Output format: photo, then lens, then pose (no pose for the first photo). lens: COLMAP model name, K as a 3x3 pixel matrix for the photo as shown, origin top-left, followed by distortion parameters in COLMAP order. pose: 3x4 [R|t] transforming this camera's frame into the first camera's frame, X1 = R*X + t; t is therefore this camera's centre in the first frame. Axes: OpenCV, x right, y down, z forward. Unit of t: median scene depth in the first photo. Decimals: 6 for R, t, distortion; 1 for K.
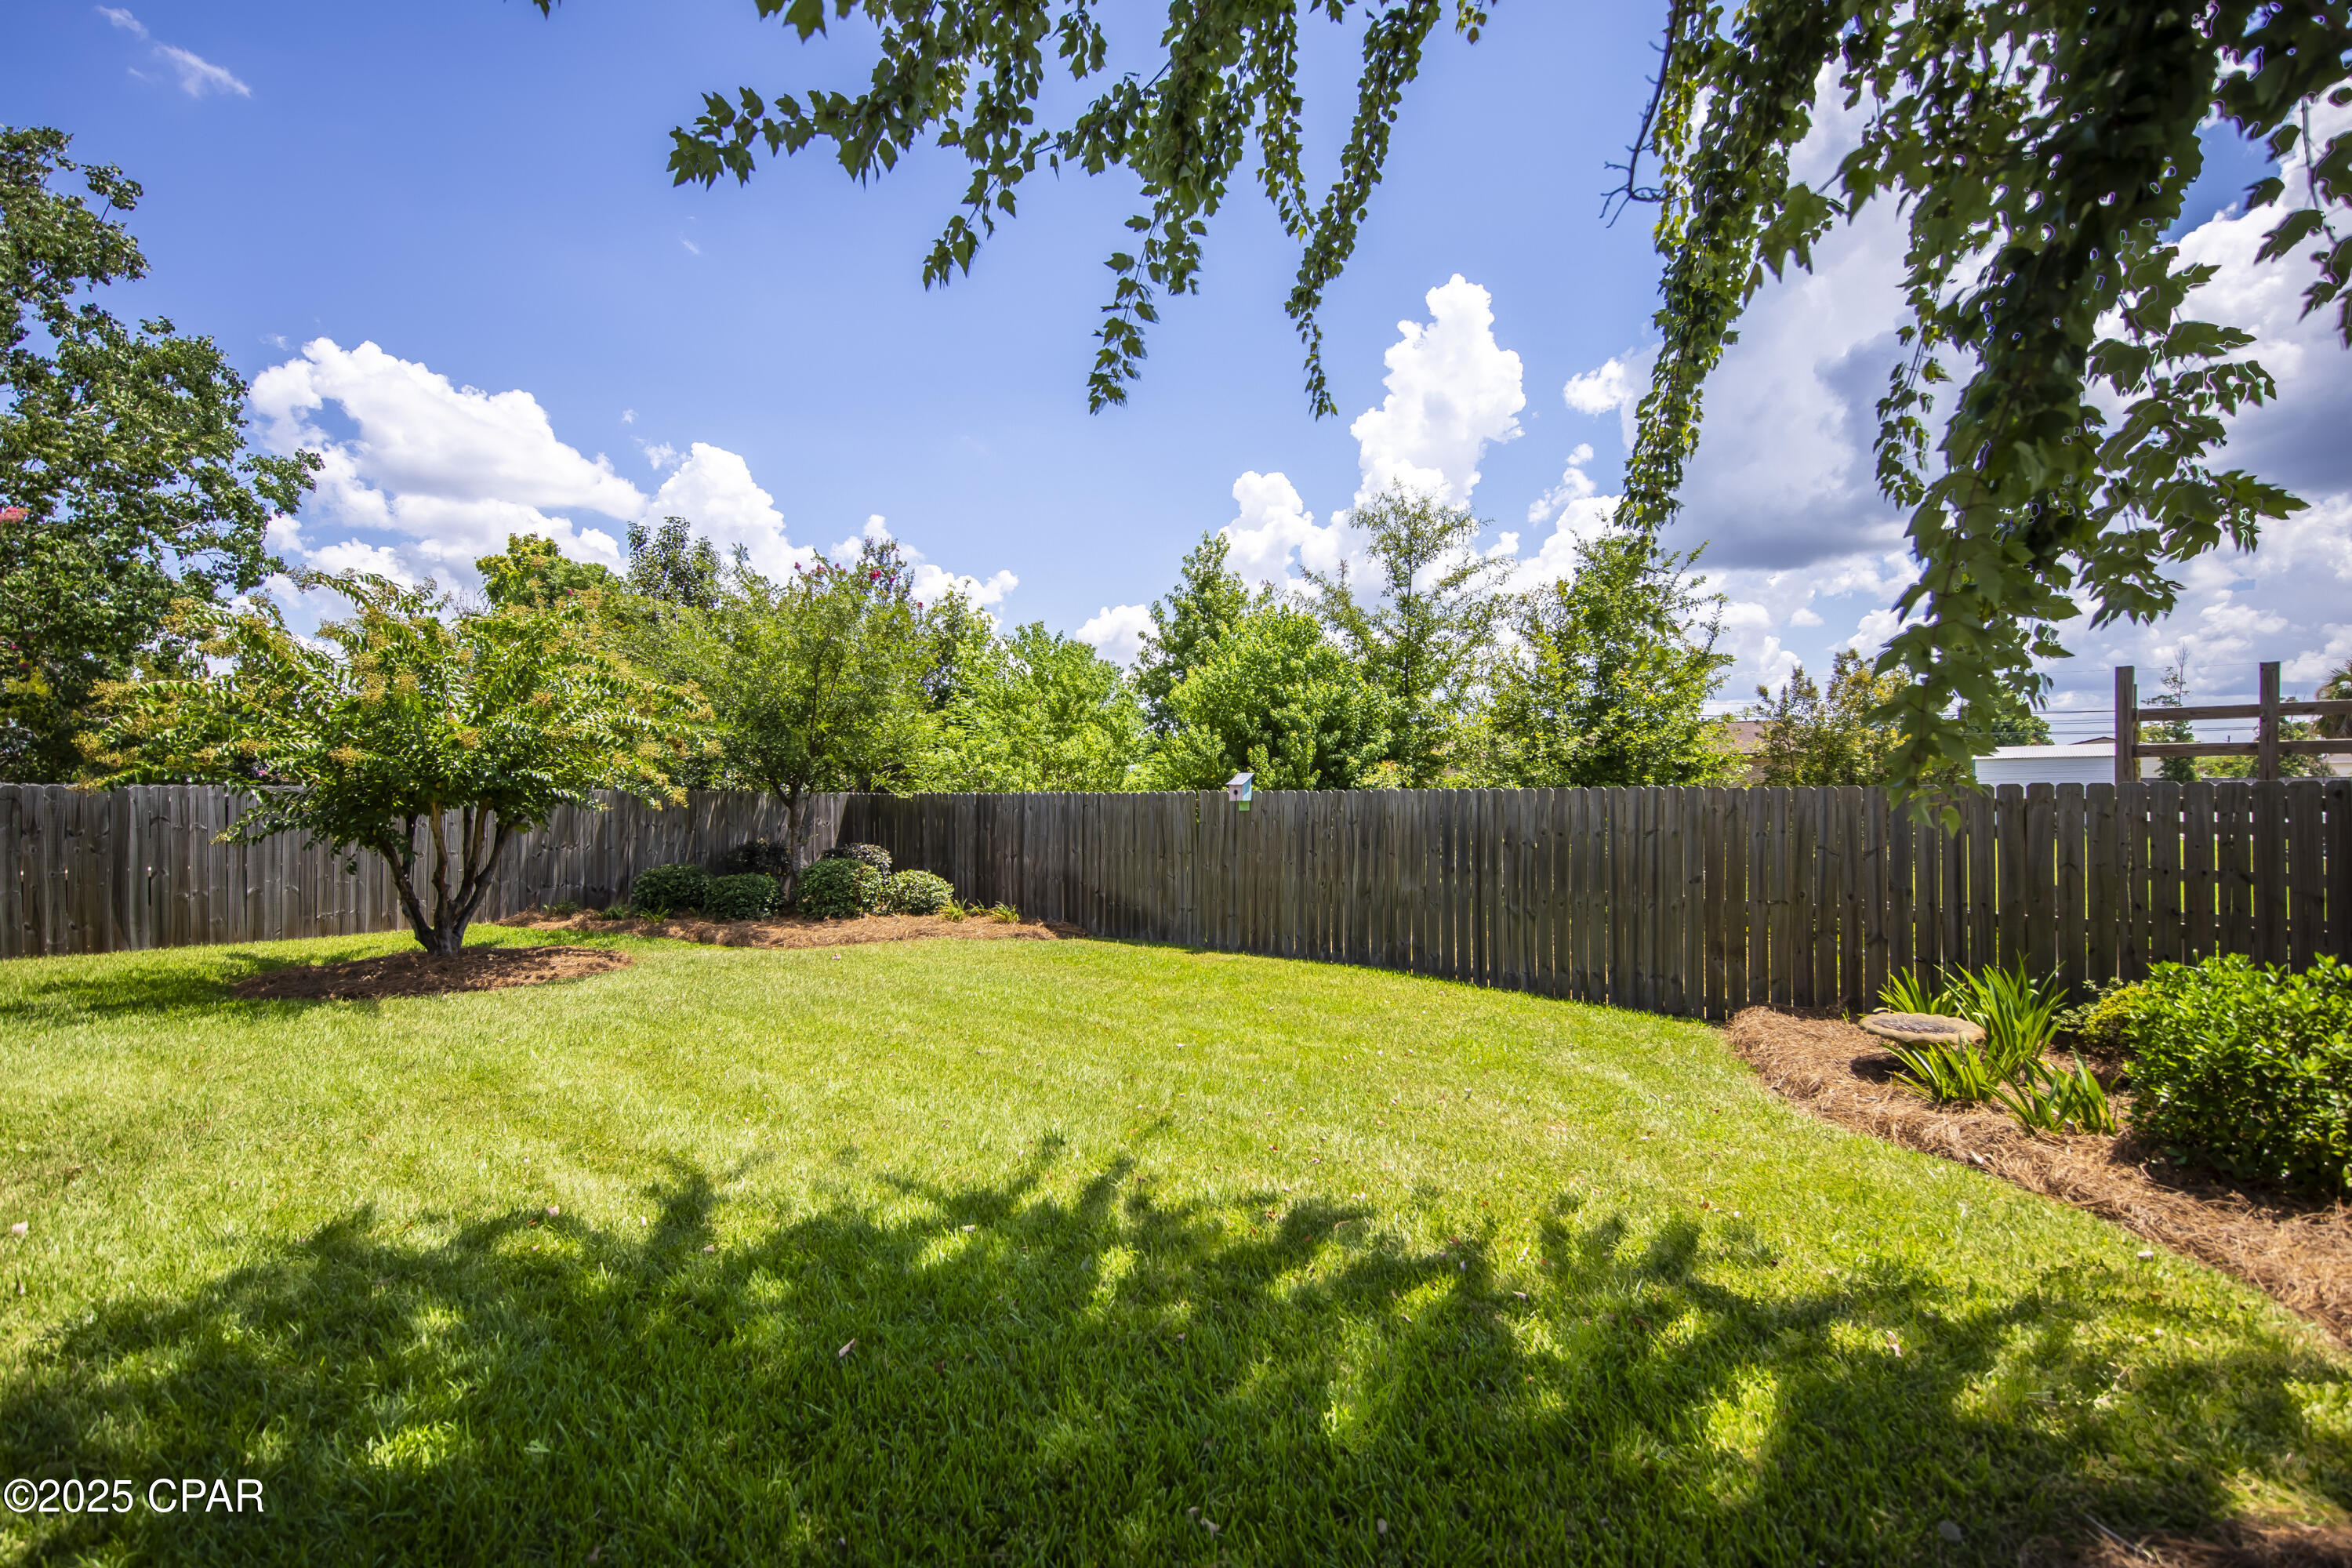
lens RADIAL K [[1077.3, 0, 1166.0], [0, 1077.3, 789.1], [0, 0, 1]] dist [-0.000947, -0.000357]
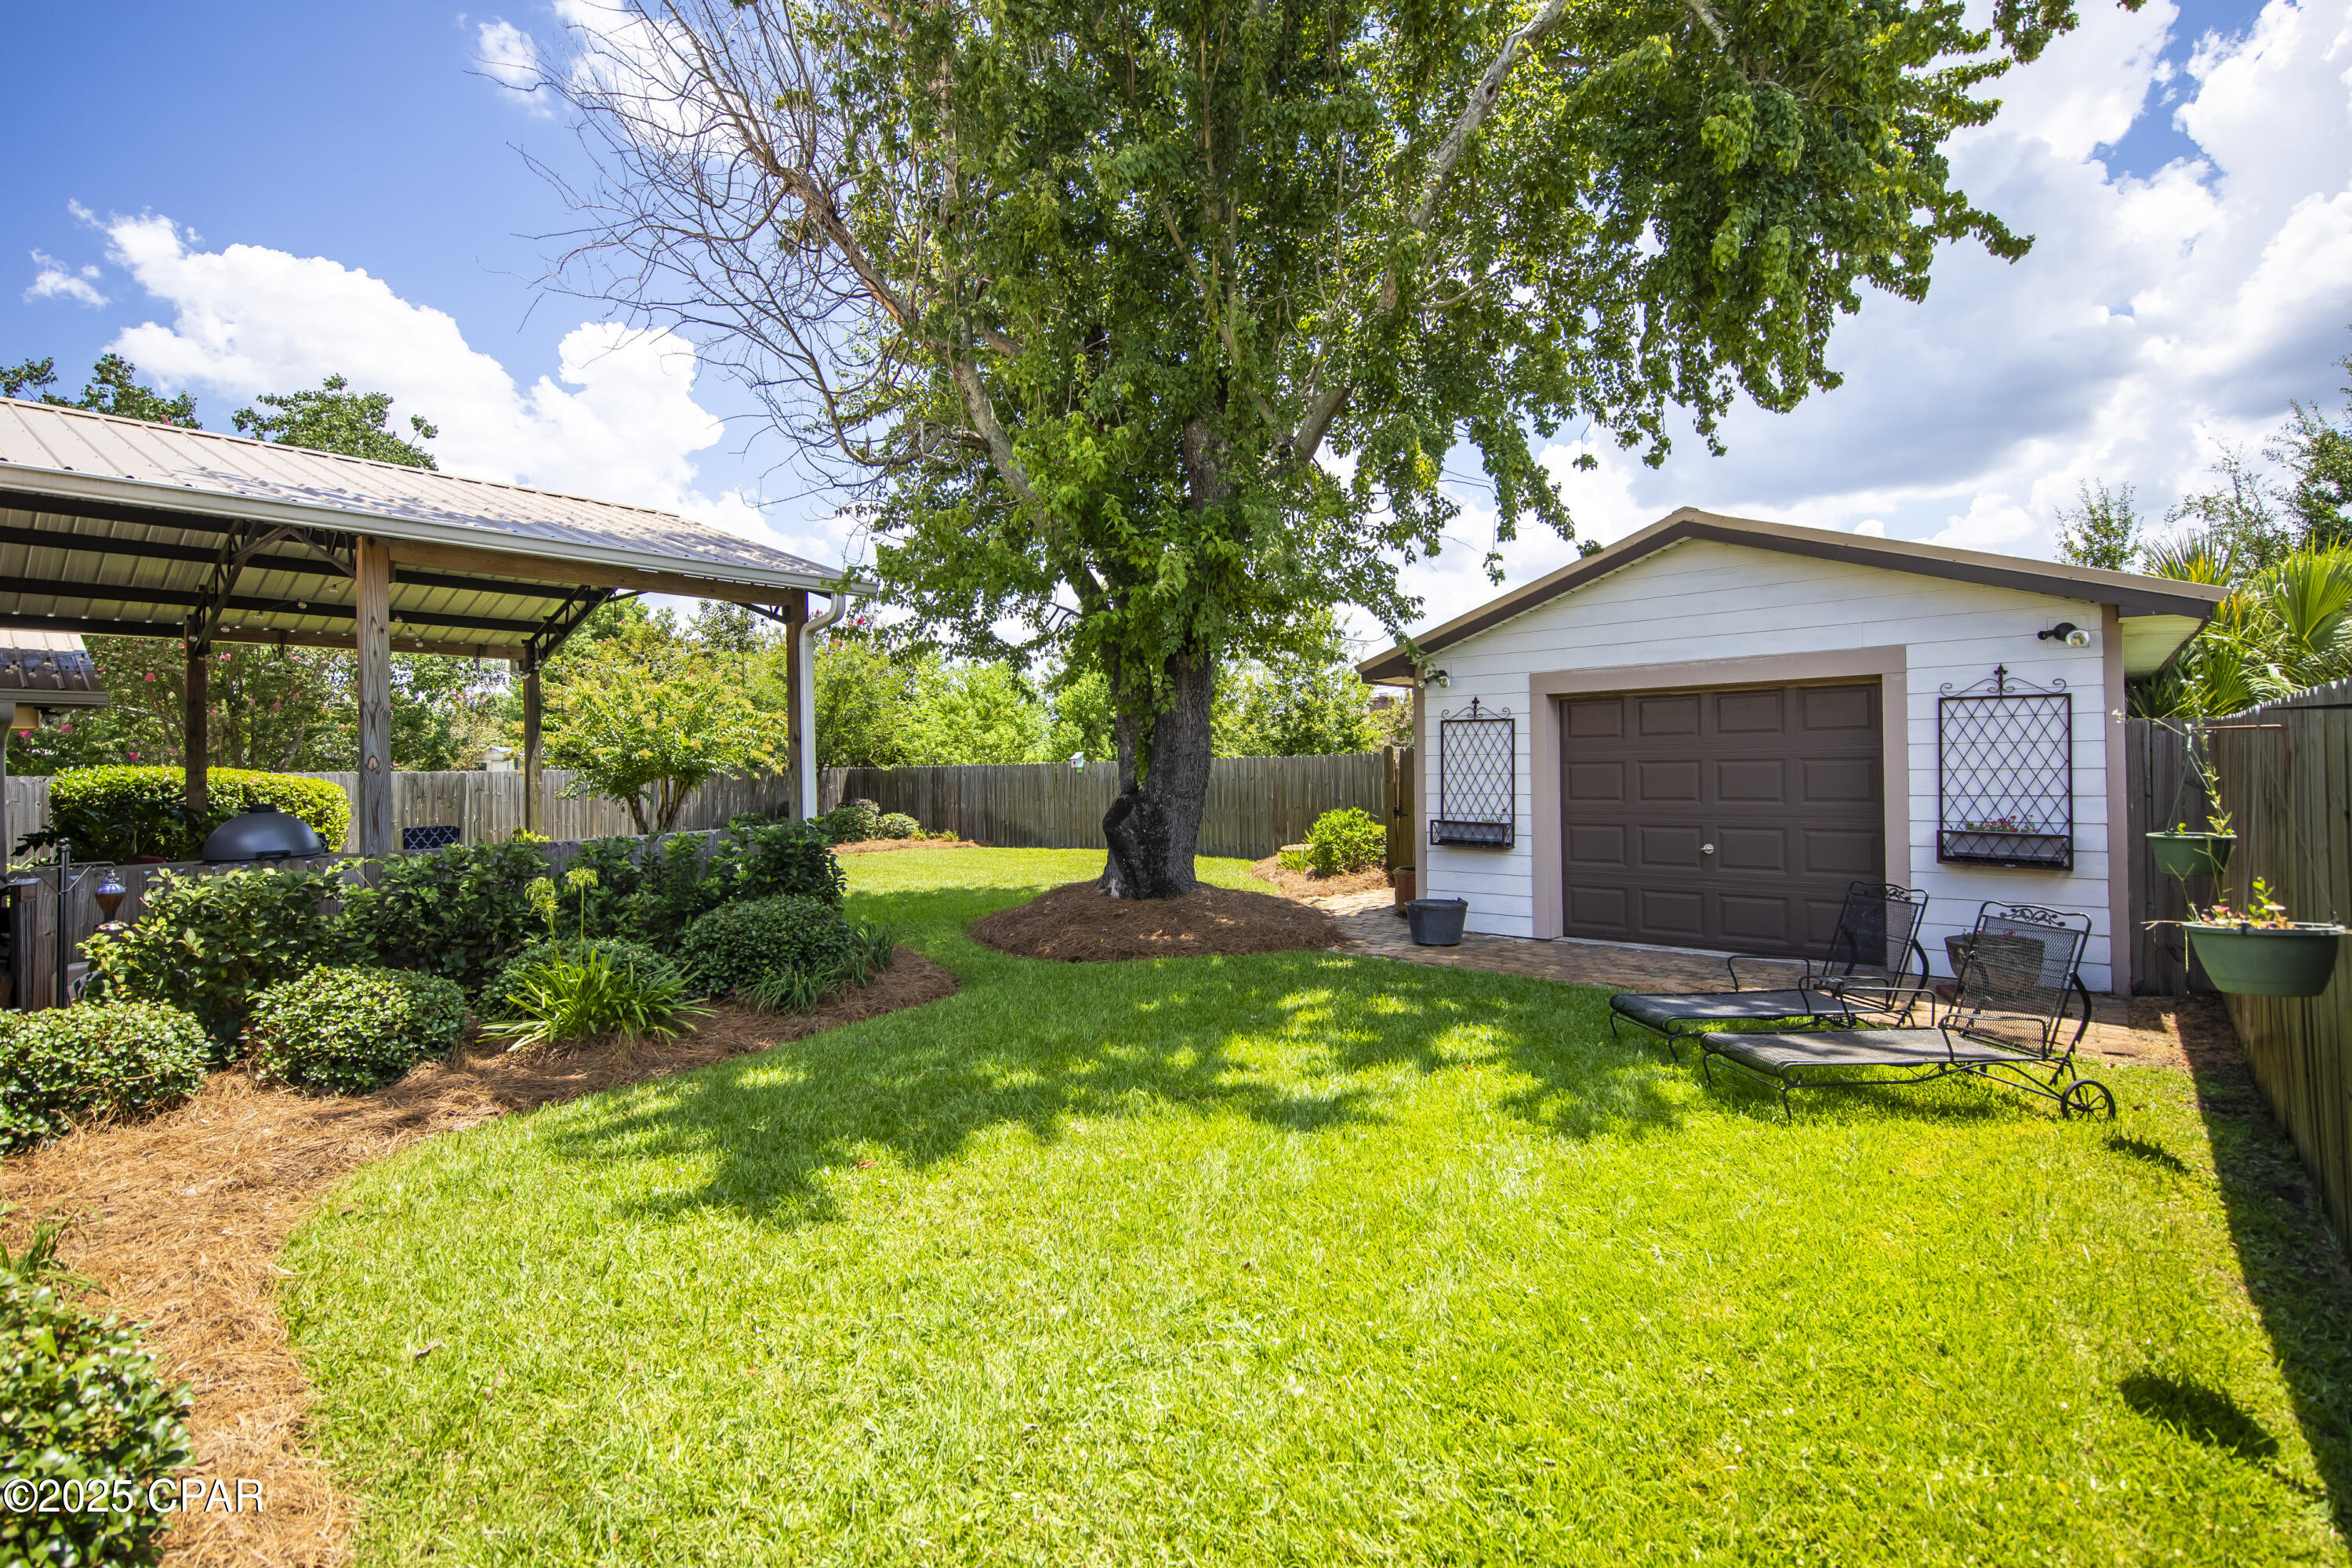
lens RADIAL K [[1086.8, 0, 1171.5], [0, 1086.8, 759.0], [0, 0, 1]] dist [0.000524, -0.000765]
pose [[0.998939, -0.019985, 0.041487, 0.126129], [0.019964, 0.999800, 0.000911, -0.001436], [-0.041497, -0.000081, 0.999139, -0.703000]]
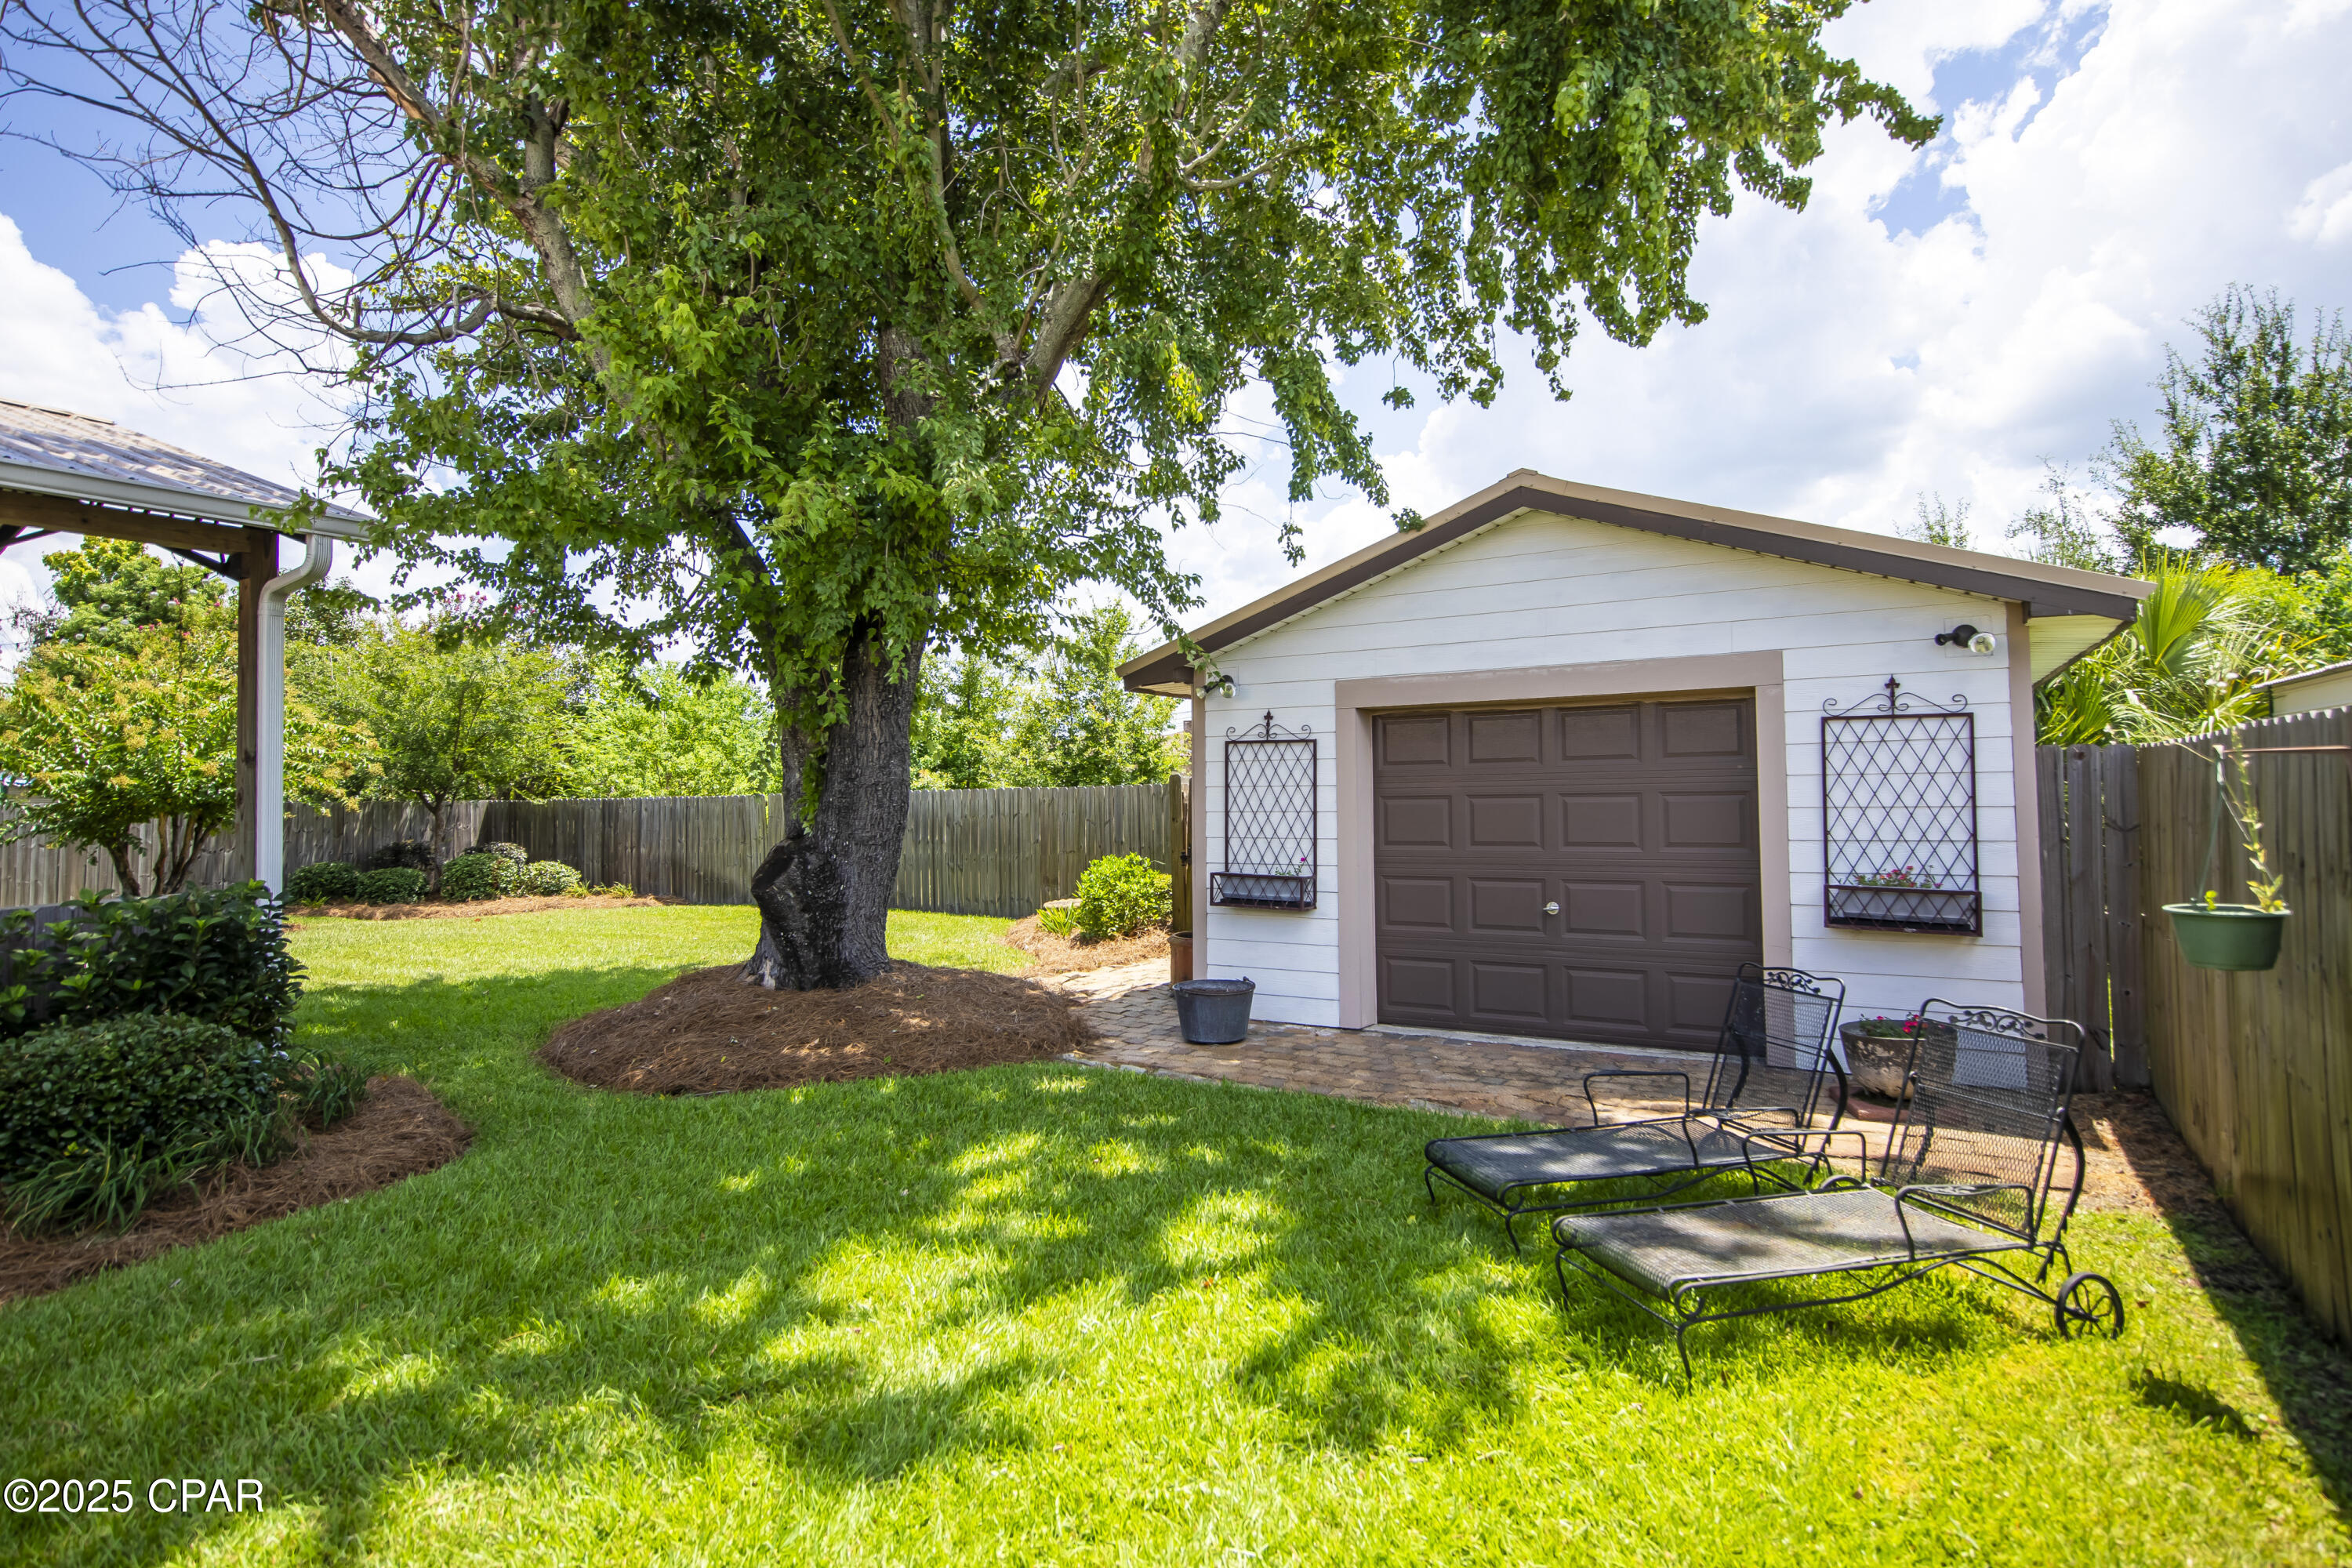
lens RADIAL K [[1241.1, 0, 1219.0], [0, 1241.1, 741.2], [0, 0, 1]] dist [0.001493, -0.000844]
pose [[0.970301, -0.007026, 0.241800, 0.178962], [0.016010, 0.999252, -0.035209, -0.000777], [-0.241372, 0.038035, 0.969687, -0.600109]]
